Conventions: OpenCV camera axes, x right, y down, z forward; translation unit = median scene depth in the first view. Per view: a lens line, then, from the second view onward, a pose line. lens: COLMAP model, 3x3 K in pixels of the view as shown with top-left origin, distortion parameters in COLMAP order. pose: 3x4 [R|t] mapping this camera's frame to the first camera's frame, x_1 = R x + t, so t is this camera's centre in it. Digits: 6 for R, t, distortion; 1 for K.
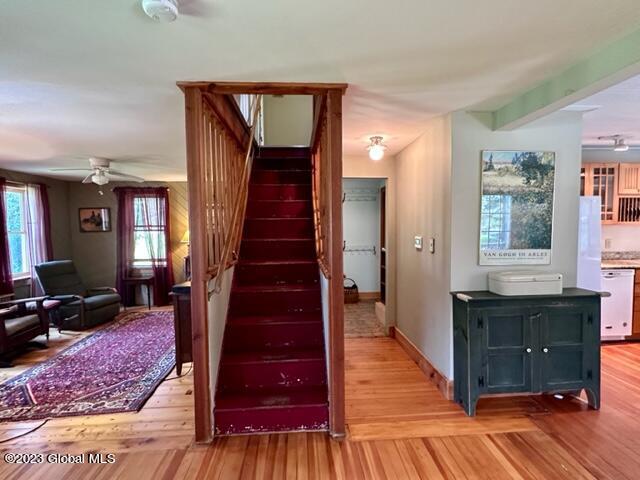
lens RADIAL K [[318.2, 0, 320.7], [0, 318.2, 242.8], [0, 0, 1]] dist [-0.004824, 0.000145]
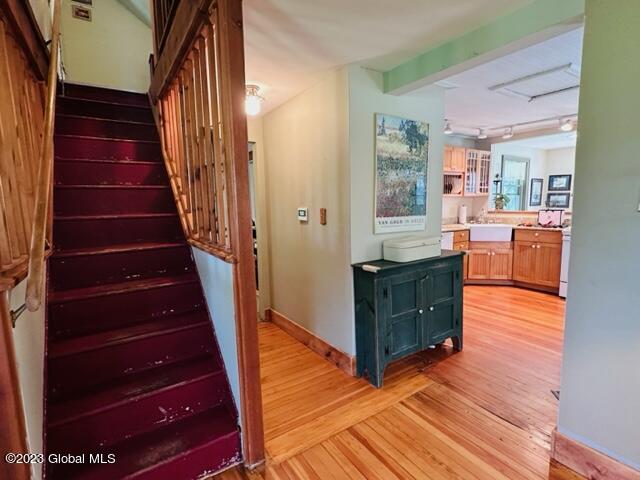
lens RADIAL K [[318.2, 0, 320.7], [0, 318.2, 242.8], [0, 0, 1]] dist [-0.004824, 0.000145]
pose [[0.869772, -0.070575, 0.488380, -0.124558], [0.039601, 0.996510, 0.073476, 0.019548], [-0.491862, -0.044567, 0.869532, 0.238843]]
